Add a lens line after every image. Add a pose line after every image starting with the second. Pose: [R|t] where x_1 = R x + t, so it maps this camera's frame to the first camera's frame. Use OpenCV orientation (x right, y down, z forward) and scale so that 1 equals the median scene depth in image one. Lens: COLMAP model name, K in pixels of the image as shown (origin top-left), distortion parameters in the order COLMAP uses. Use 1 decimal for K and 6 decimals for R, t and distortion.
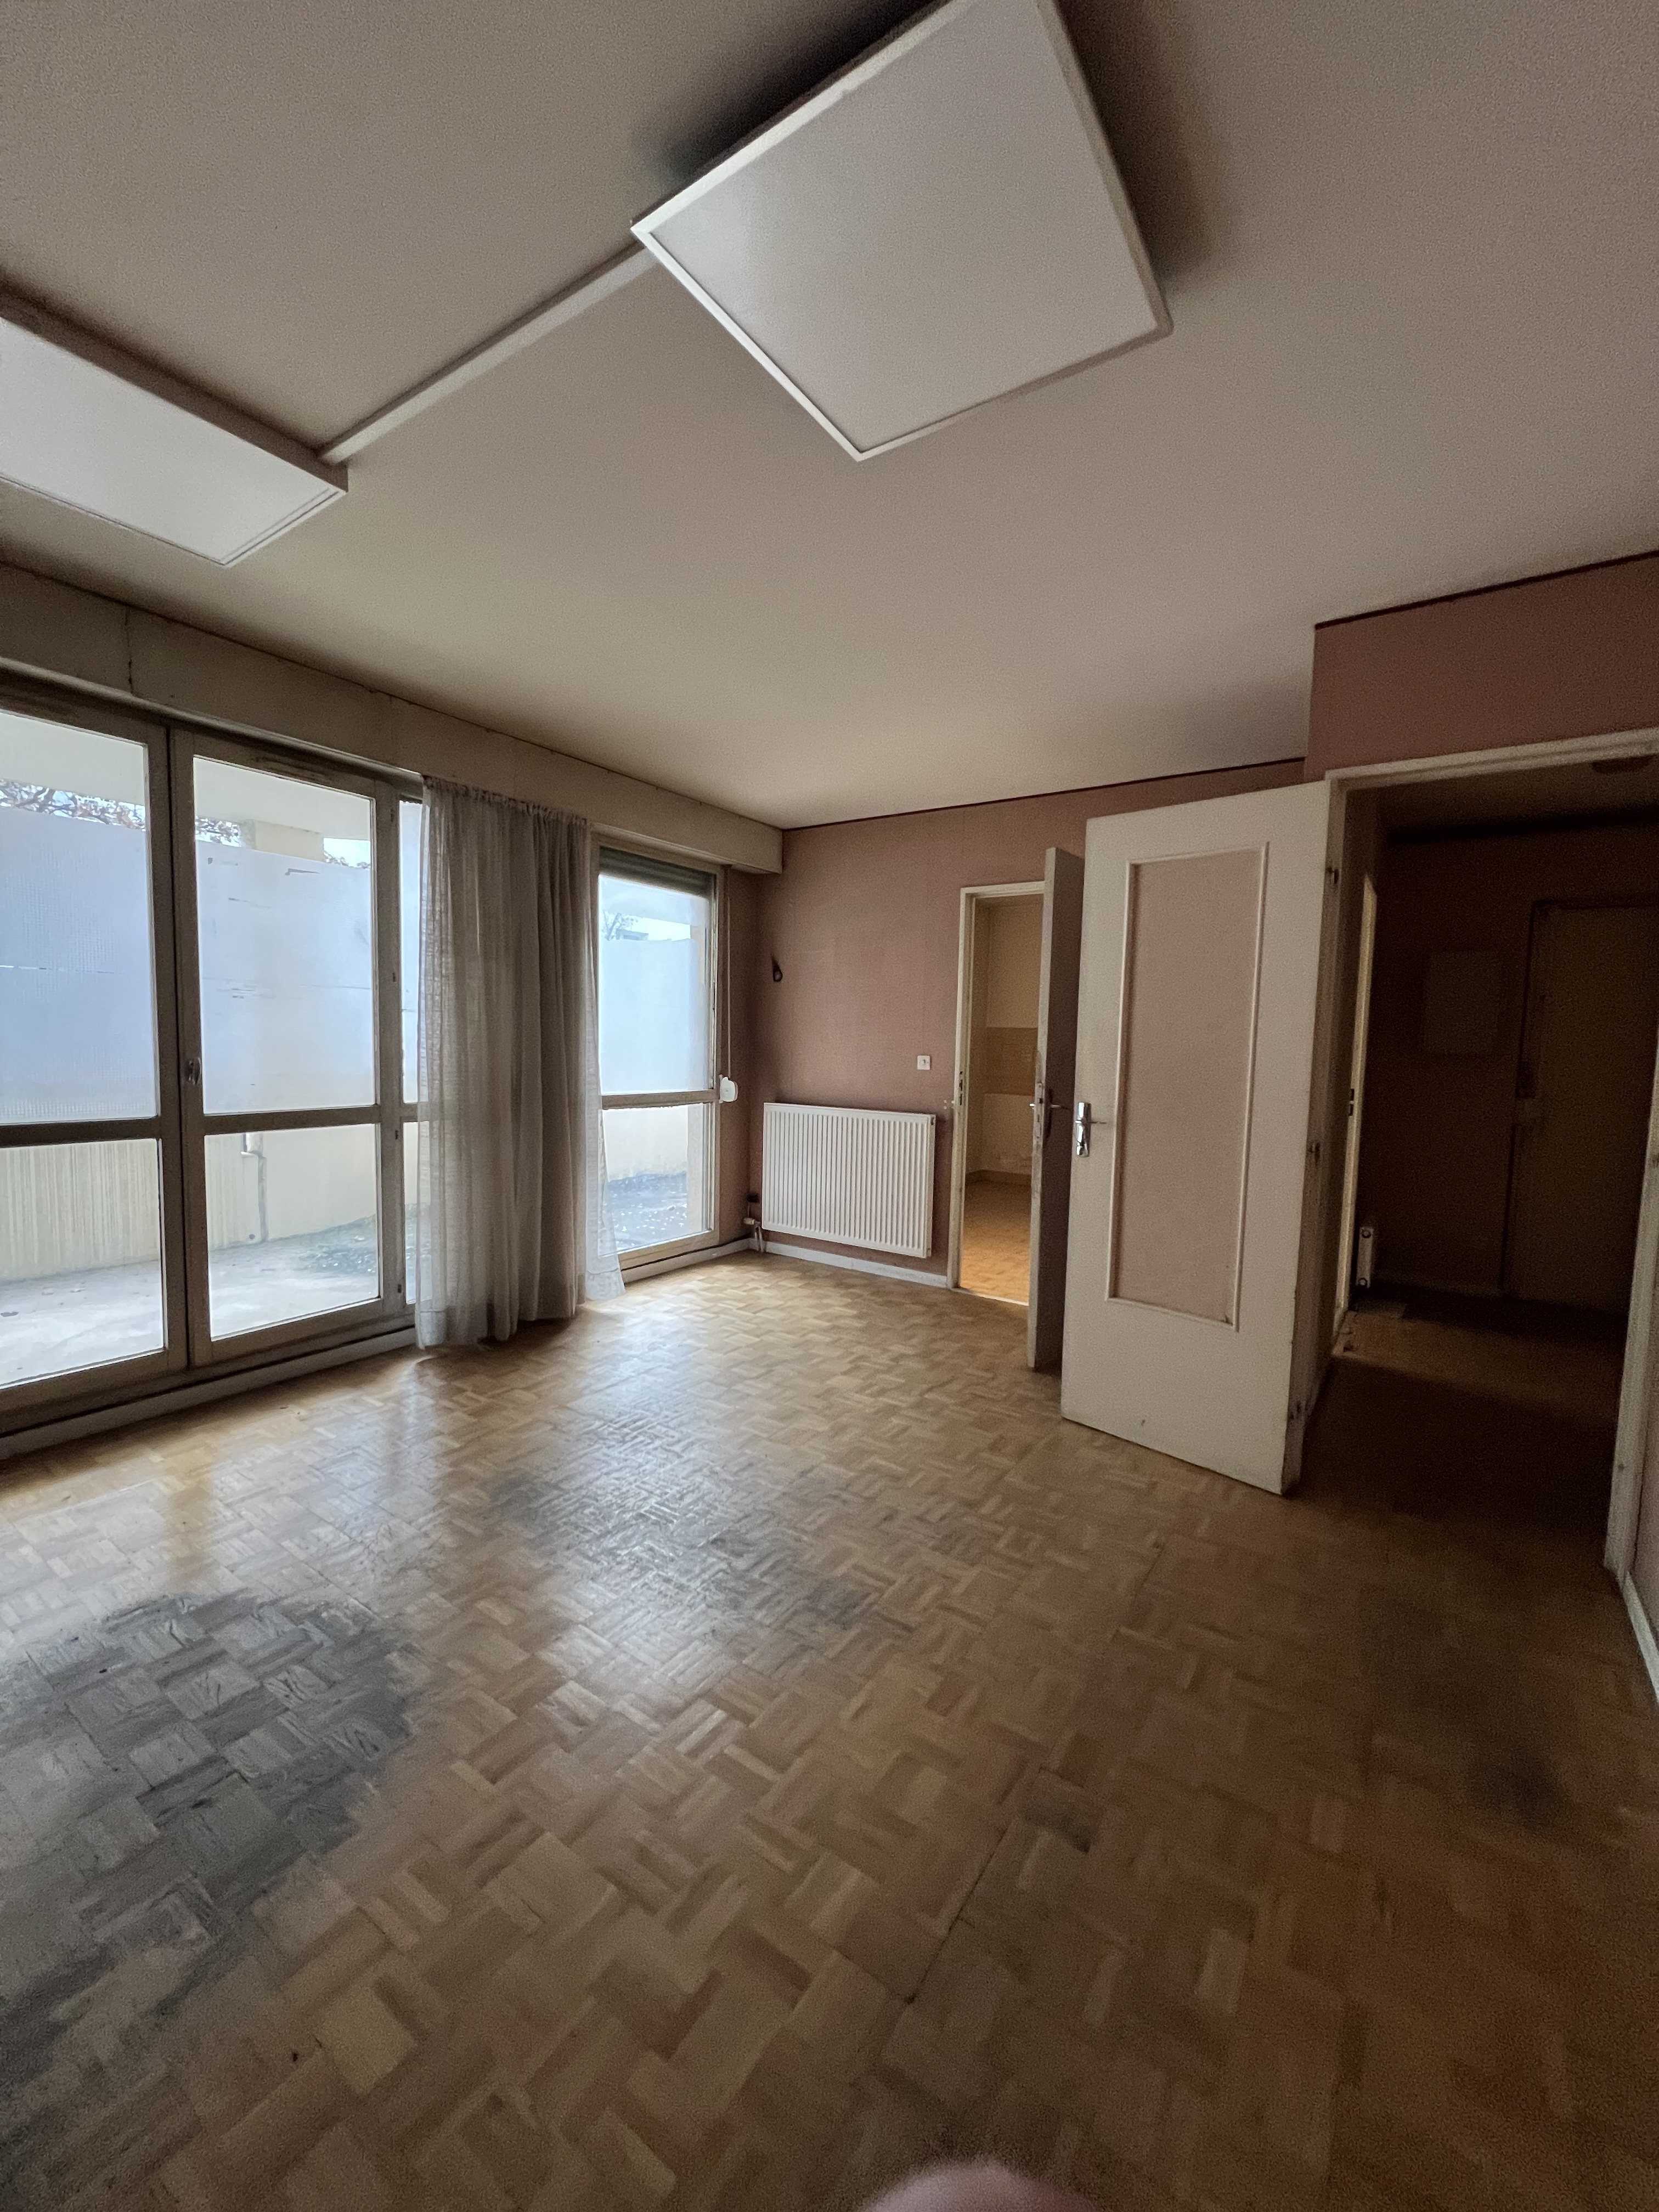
lens RADIAL K [[882.8, 0, 831.3], [0, 882.8, 1108.5], [0, 0, 1]] dist [-0.000769, -0.000026]
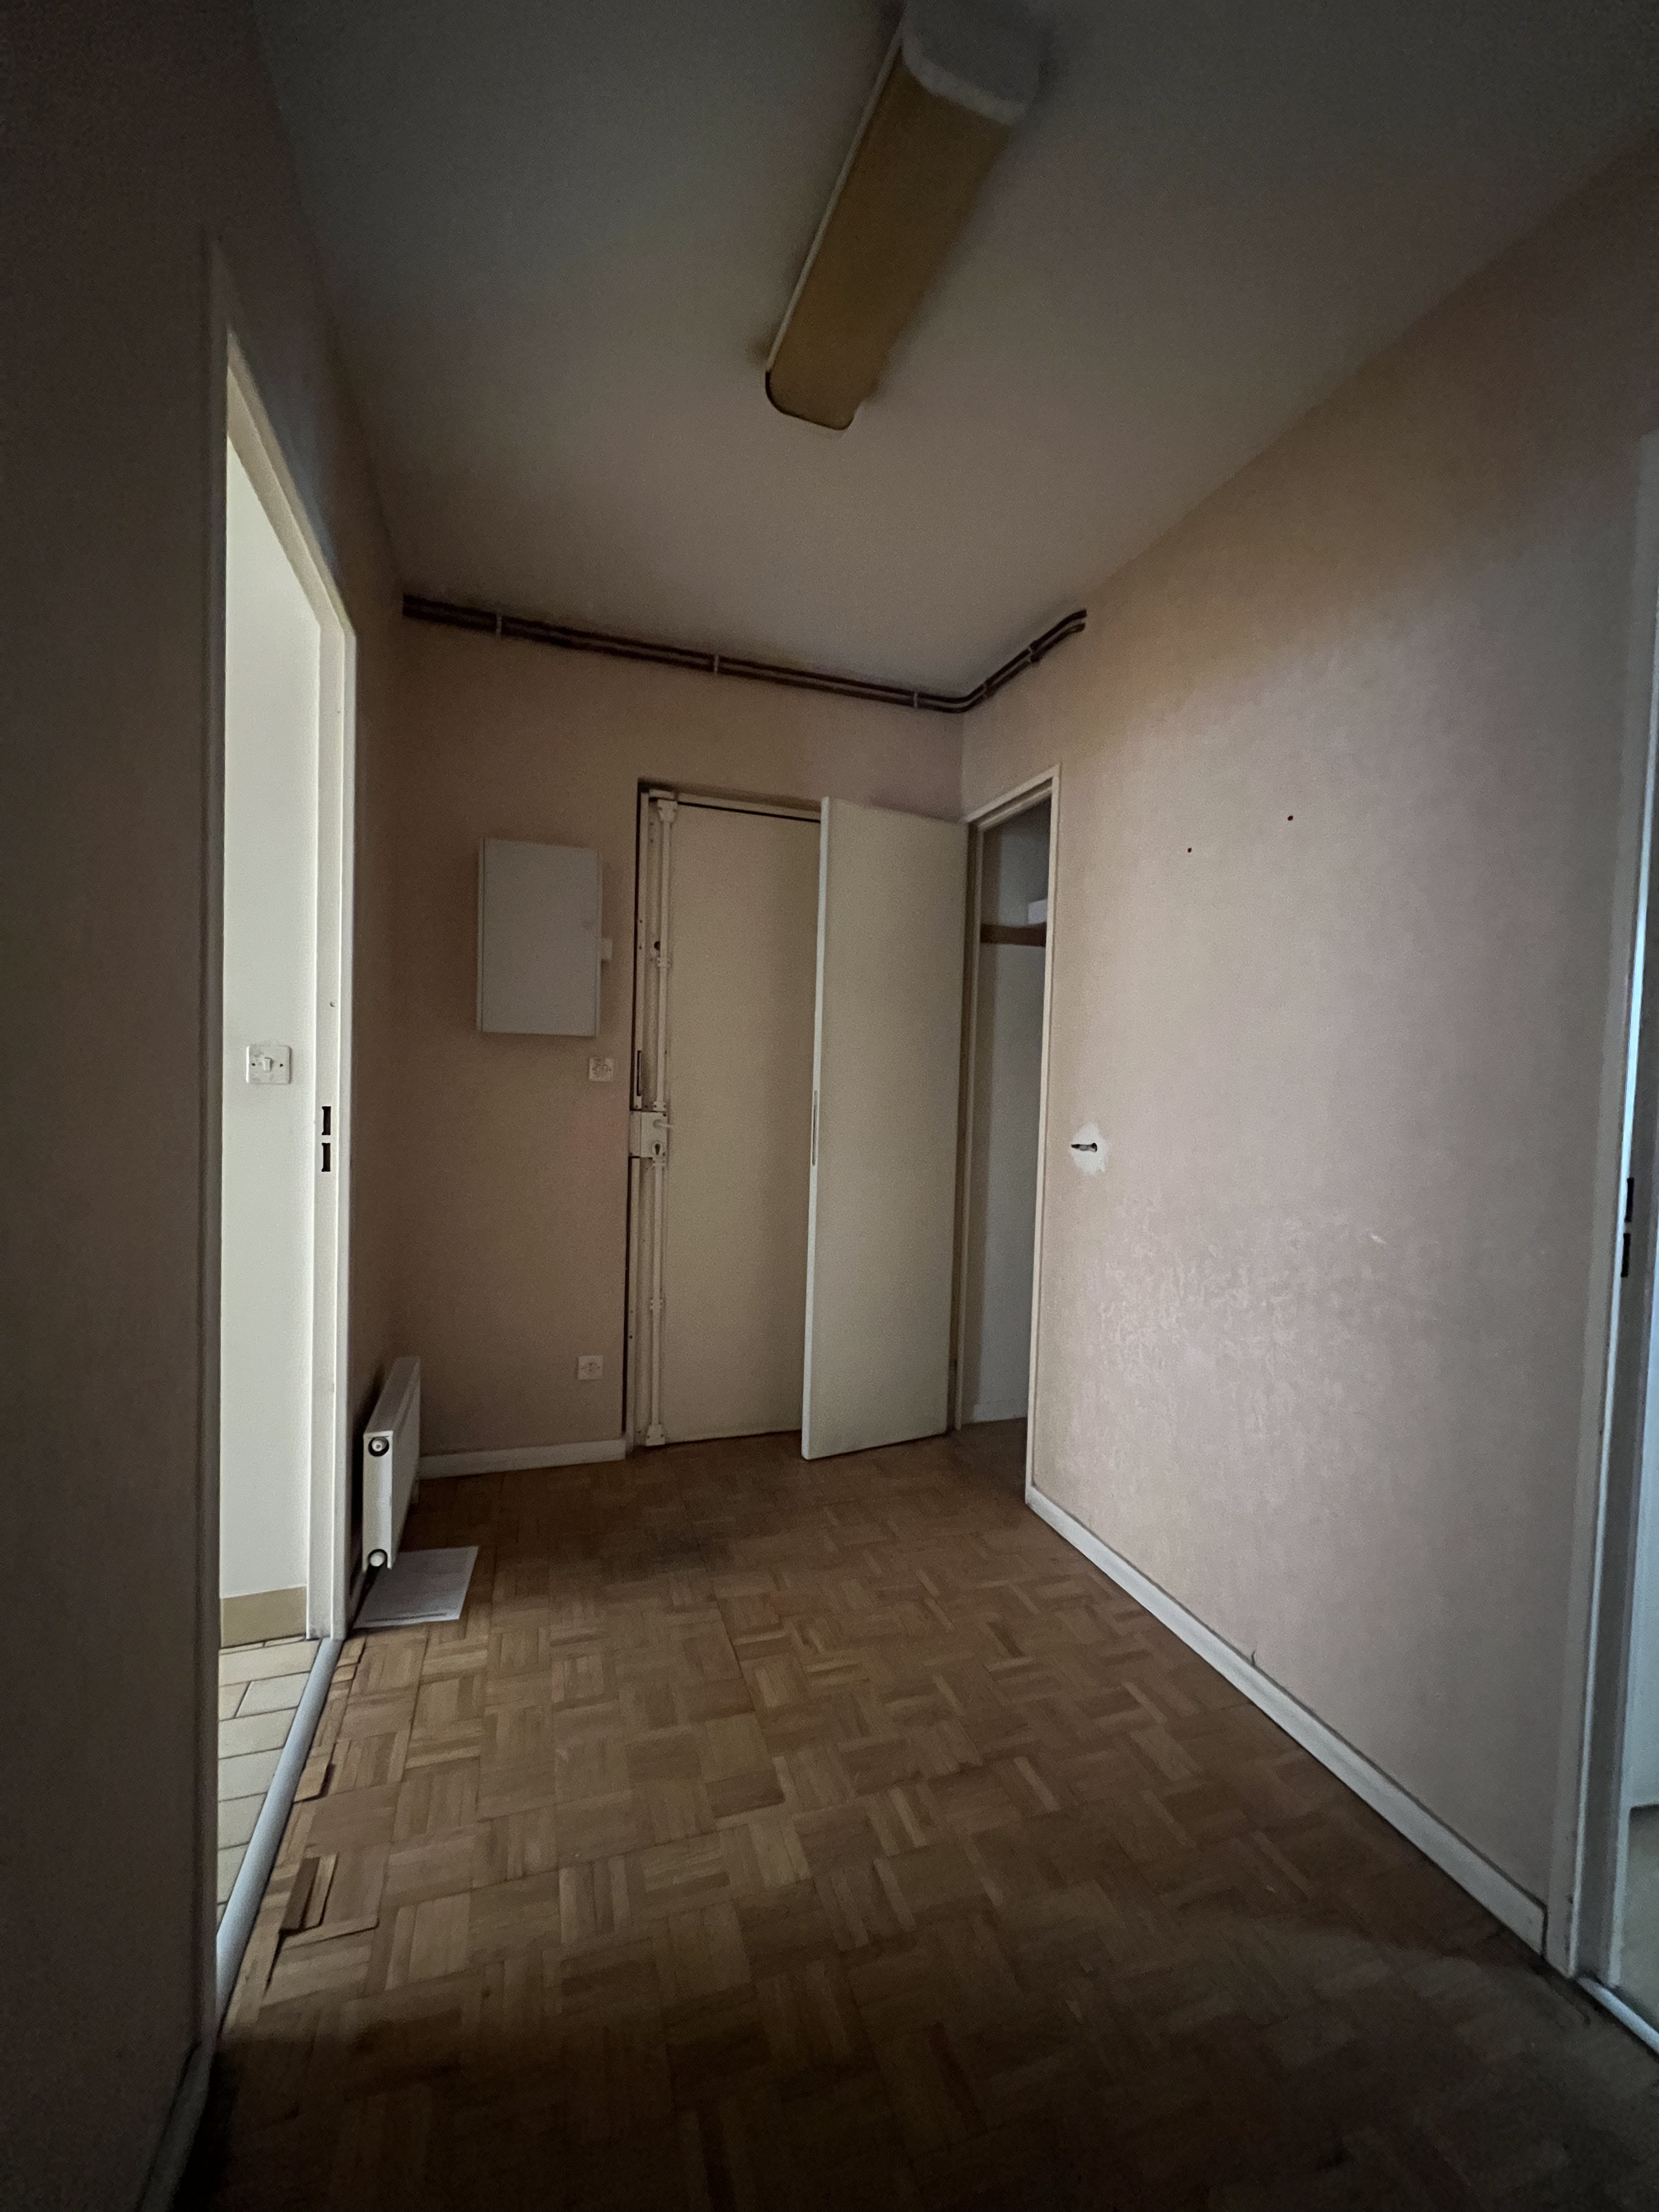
lens RADIAL K [[888.6, 0, 830.7], [0, 888.6, 1108.8], [0, 0, 1]] dist [0.000339, 0.000029]
pose [[0.599419, -0.036576, 0.799600, 0.388246], [0.049992, 0.998716, 0.008208, -0.012743], [-0.798873, 0.035053, 0.600477, 0.546059]]
